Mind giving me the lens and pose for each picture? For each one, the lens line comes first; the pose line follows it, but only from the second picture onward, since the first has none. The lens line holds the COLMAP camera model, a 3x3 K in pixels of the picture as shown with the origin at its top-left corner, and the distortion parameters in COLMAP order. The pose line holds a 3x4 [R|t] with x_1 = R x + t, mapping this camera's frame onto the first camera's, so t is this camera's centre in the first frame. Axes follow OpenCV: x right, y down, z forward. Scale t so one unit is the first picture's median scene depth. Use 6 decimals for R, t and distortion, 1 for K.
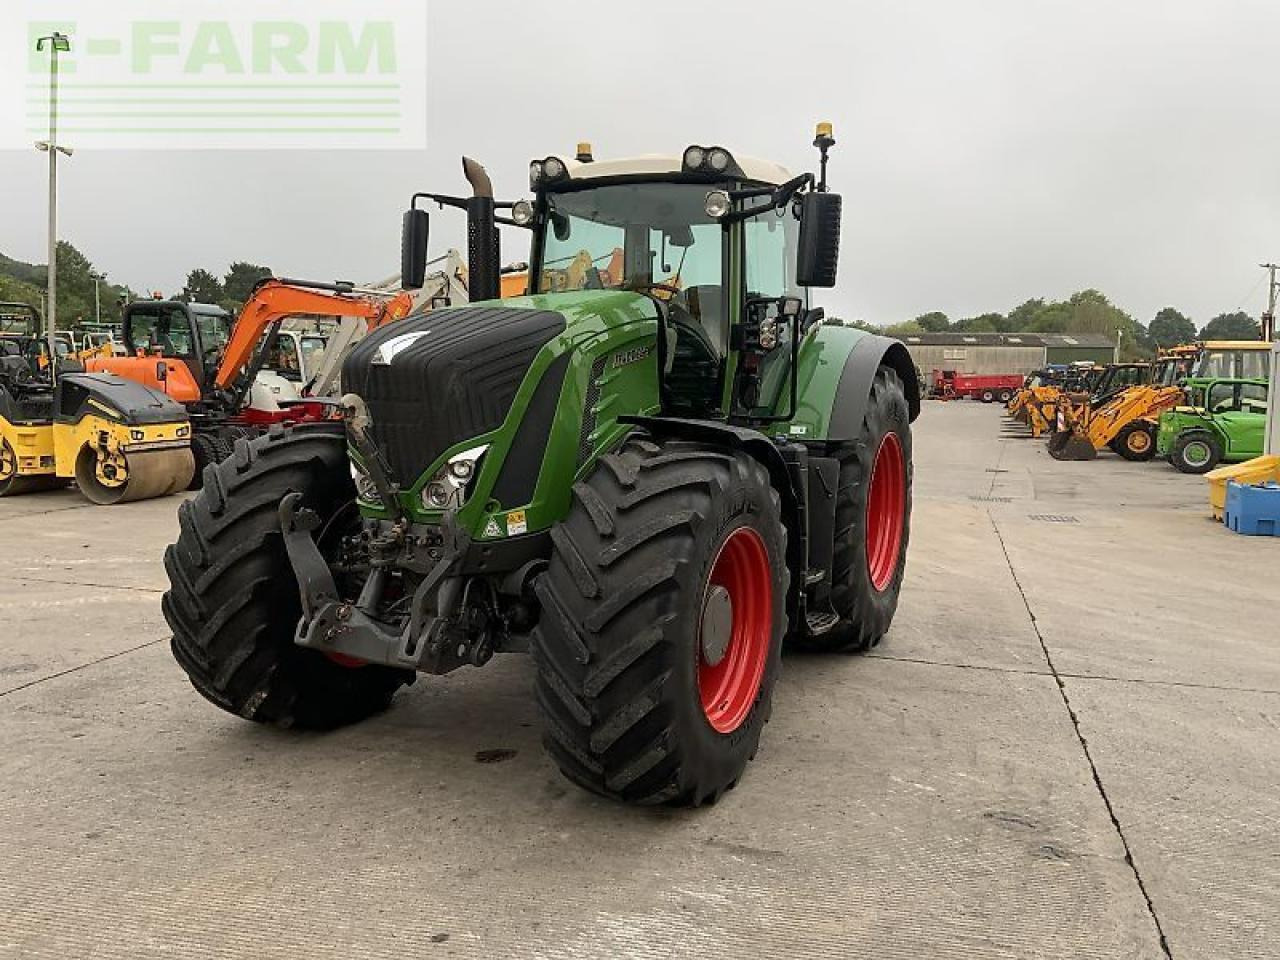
lens RADIAL K [[1055.6, 0, 640.0], [0, 1055.6, 480.0], [0, 0, 1]] dist [0.116677, -0.230958]
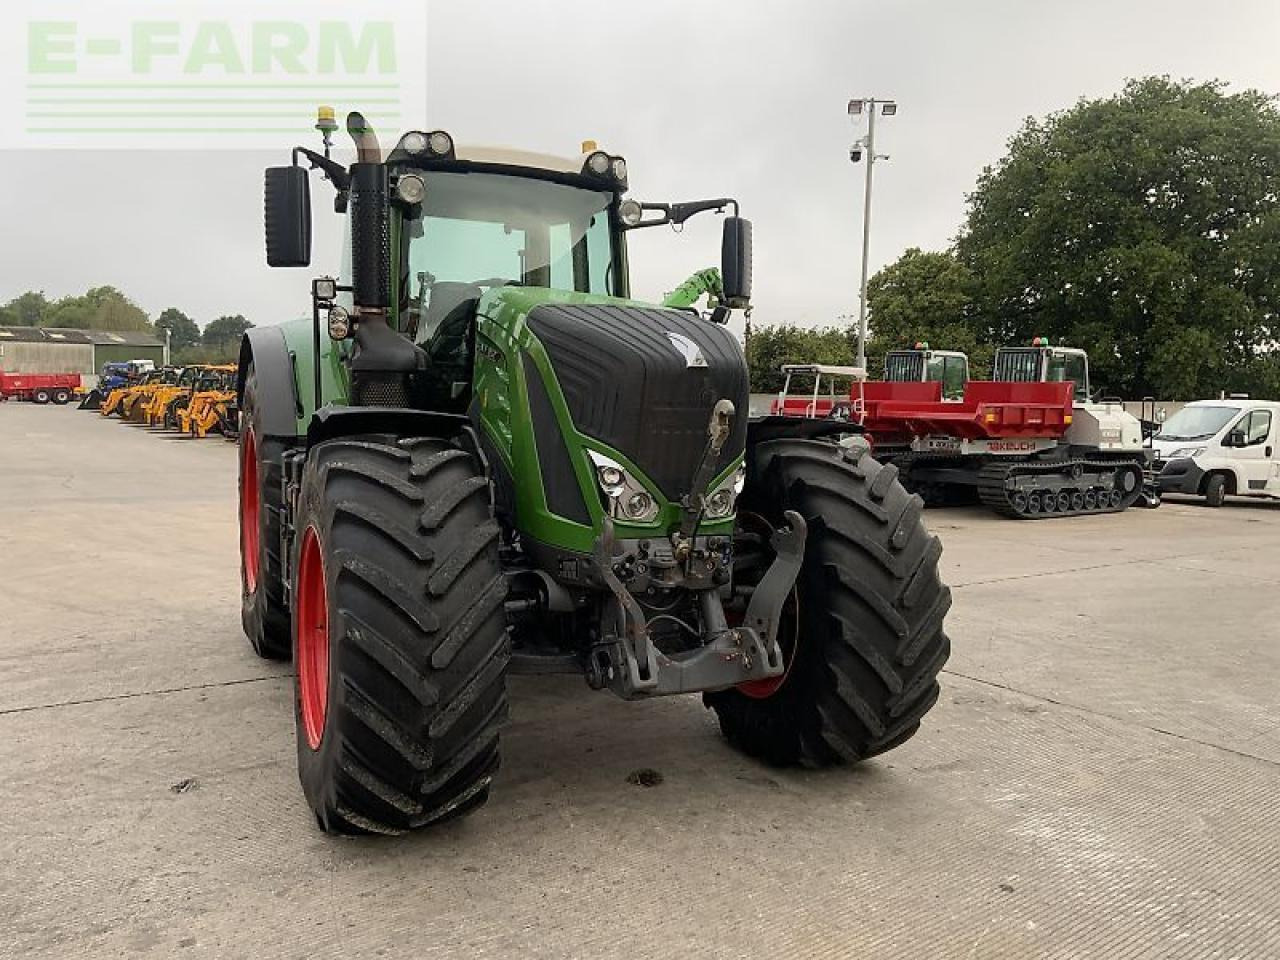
lens RADIAL K [[1055.6, 0, 640.0], [0, 1055.6, 480.0], [0, 0, 1]] dist [0.116677, -0.230958]
pose [[0.638414, -0.074307, 0.766098, -0.674797], [0.073490, 0.996666, 0.035430, -0.032249], [-0.766177, 0.033681, 0.641747, 0.306845]]
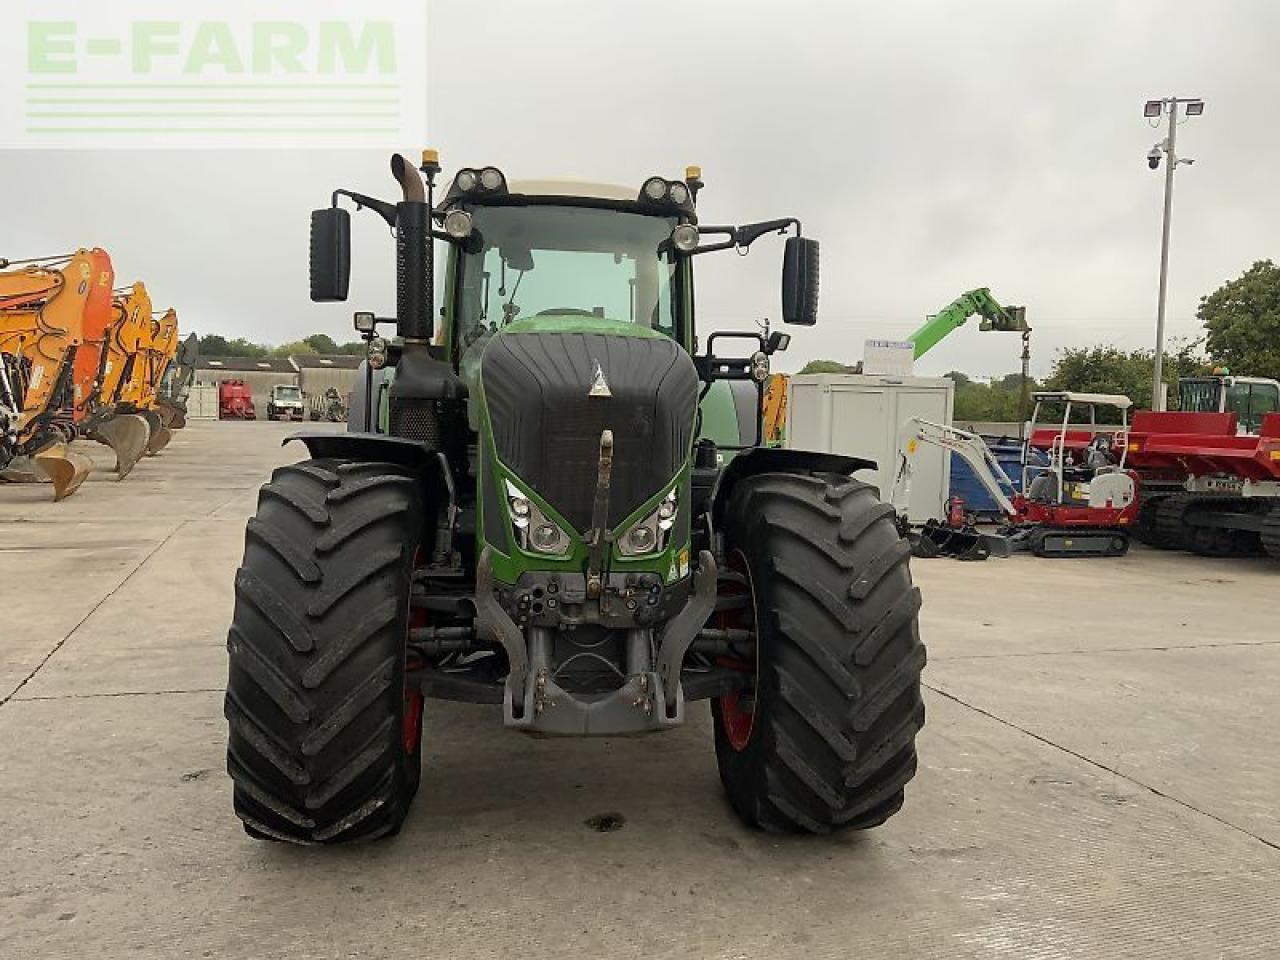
lens RADIAL K [[1055.6, 0, 640.0], [0, 1055.6, 480.0], [0, 0, 1]] dist [0.116677, -0.230958]
pose [[0.842380, -0.033660, 0.537831, -0.473336], [0.044696, 0.998973, -0.007485, -0.021022], [-0.537026, 0.030344, 0.843019, 0.162284]]
